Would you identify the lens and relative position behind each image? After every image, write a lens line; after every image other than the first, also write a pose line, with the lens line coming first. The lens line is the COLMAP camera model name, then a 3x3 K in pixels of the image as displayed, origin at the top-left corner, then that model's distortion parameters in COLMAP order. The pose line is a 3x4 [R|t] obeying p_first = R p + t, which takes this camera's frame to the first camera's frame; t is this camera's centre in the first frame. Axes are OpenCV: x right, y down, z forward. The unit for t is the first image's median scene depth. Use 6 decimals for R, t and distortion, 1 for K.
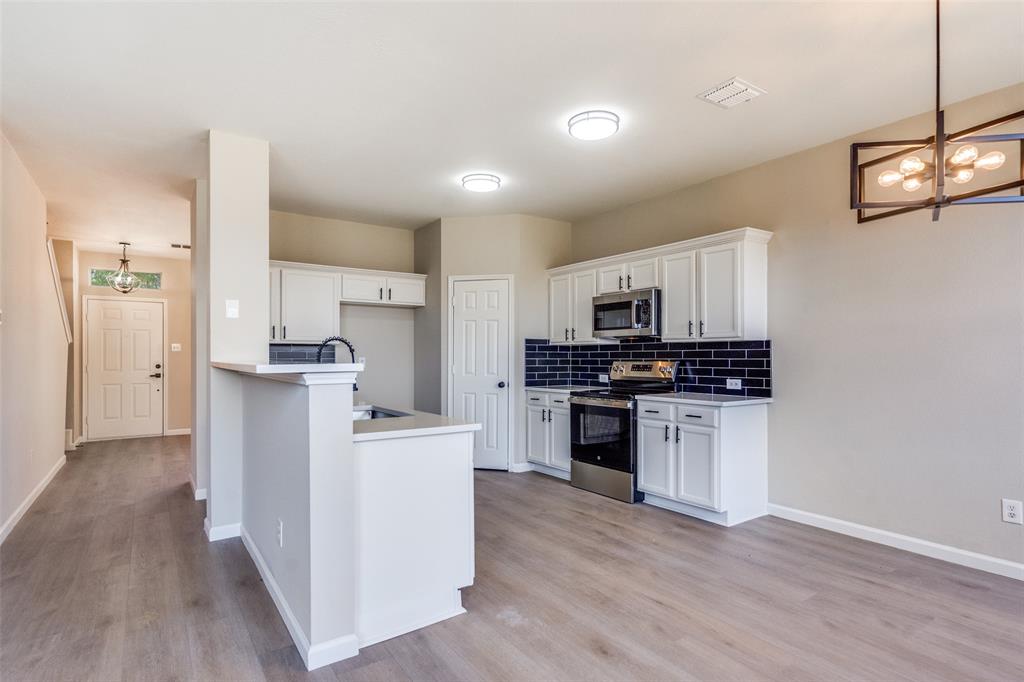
lens RADIAL K [[526.4, 0, 493.5], [0, 526.4, 356.0], [0, 0, 1]] dist [0.003420, 0.000855]
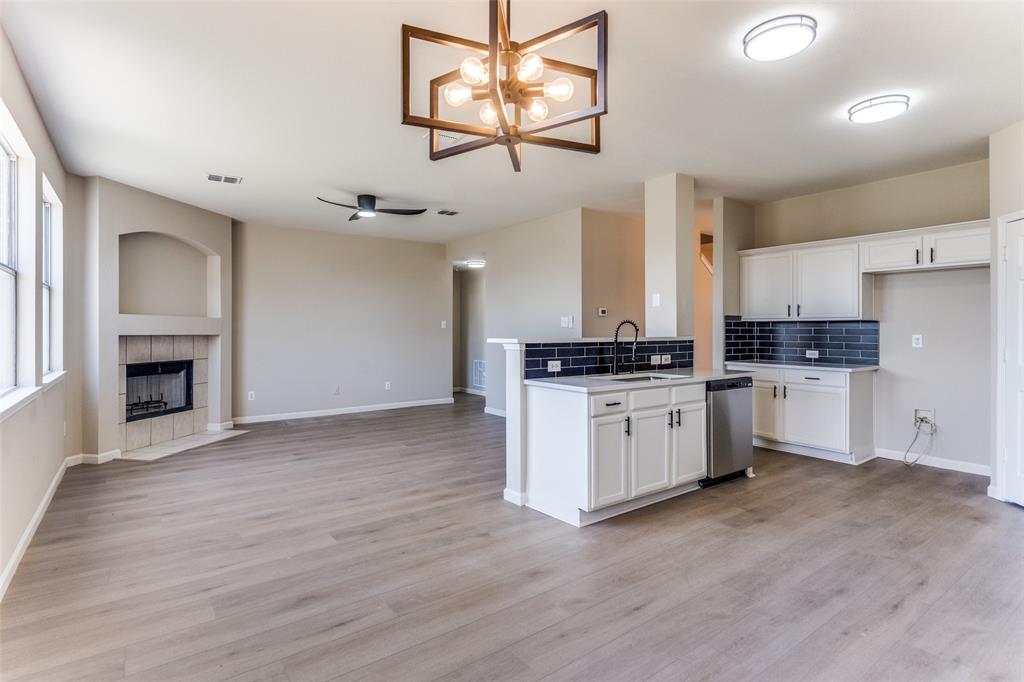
lens RADIAL K [[505.6, 0, 511.1], [0, 505.6, 326.6], [0, 0, 1]] dist [0.000868, 0.000032]
pose [[0.051685, -0.003331, -0.998658, 0.631633], [0.000197, 0.999994, -0.003326, -0.009347], [0.998663, -0.000025, 0.051685, 0.394940]]
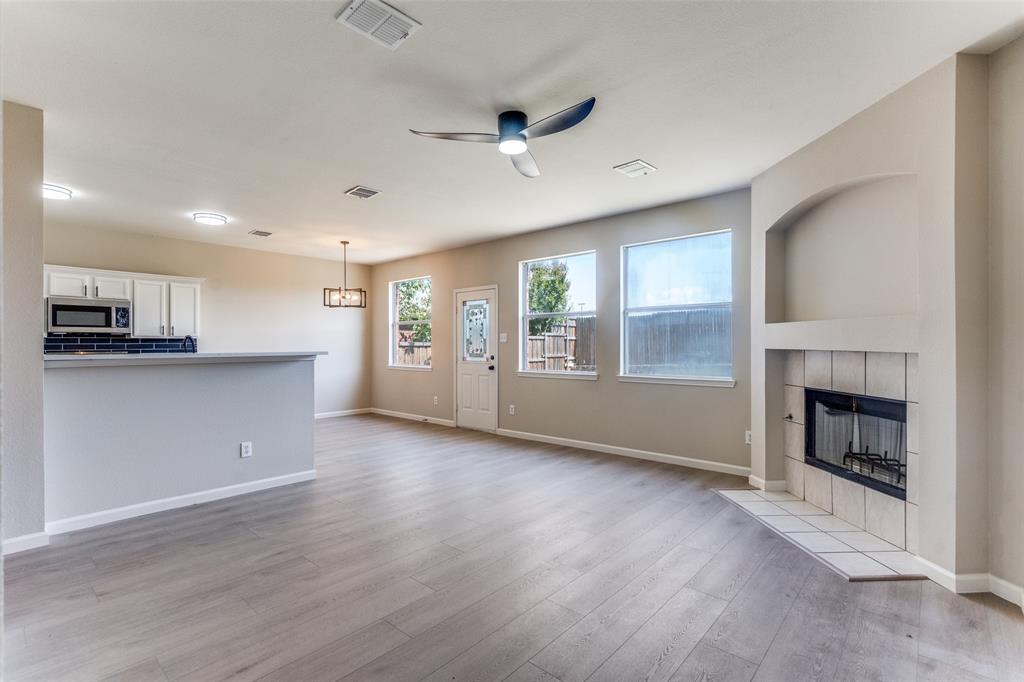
lens RADIAL K [[486.3, 0, 498.3], [0, 486.3, 351.3], [0, 0, 1]] dist [0.000223, 0.000628]
pose [[-0.230527, -0.012113, 0.972991, -1.129603], [0.003655, 0.999905, 0.013314, -0.003378], [-0.973059, 0.006626, -0.230461, 0.299602]]
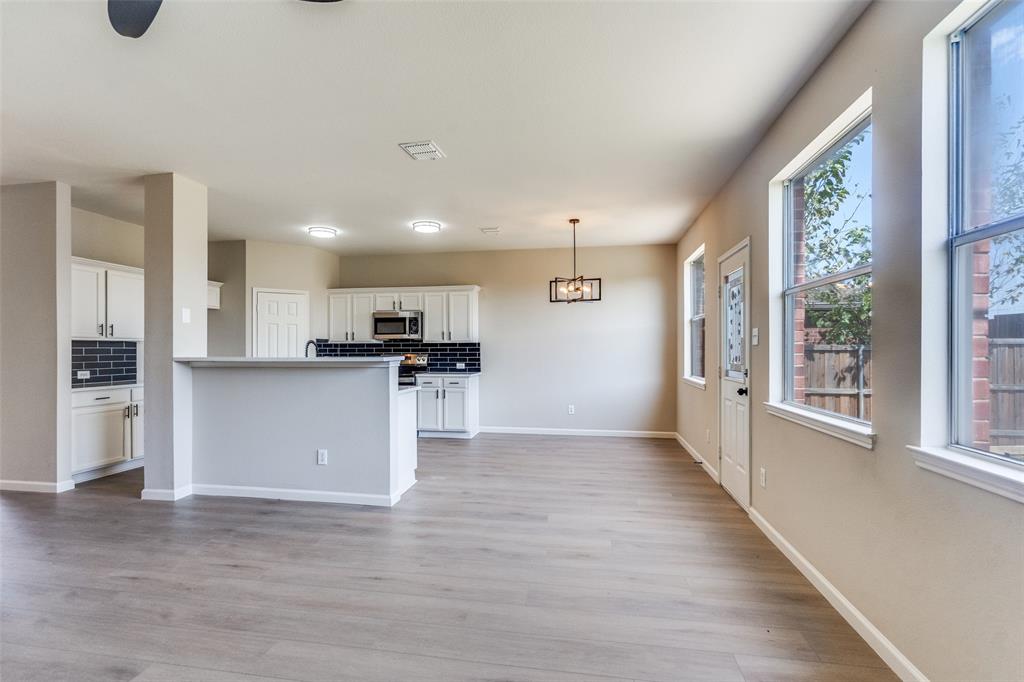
lens RADIAL K [[486.3, 0, 498.3], [0, 486.3, 351.3], [0, 0, 1]] dist [0.000223, 0.000628]
pose [[0.702245, -0.004855, 0.711919, -0.583768], [0.002400, 0.999987, 0.004453, -0.005009], [-0.711931, -0.001418, 0.702248, -0.257195]]
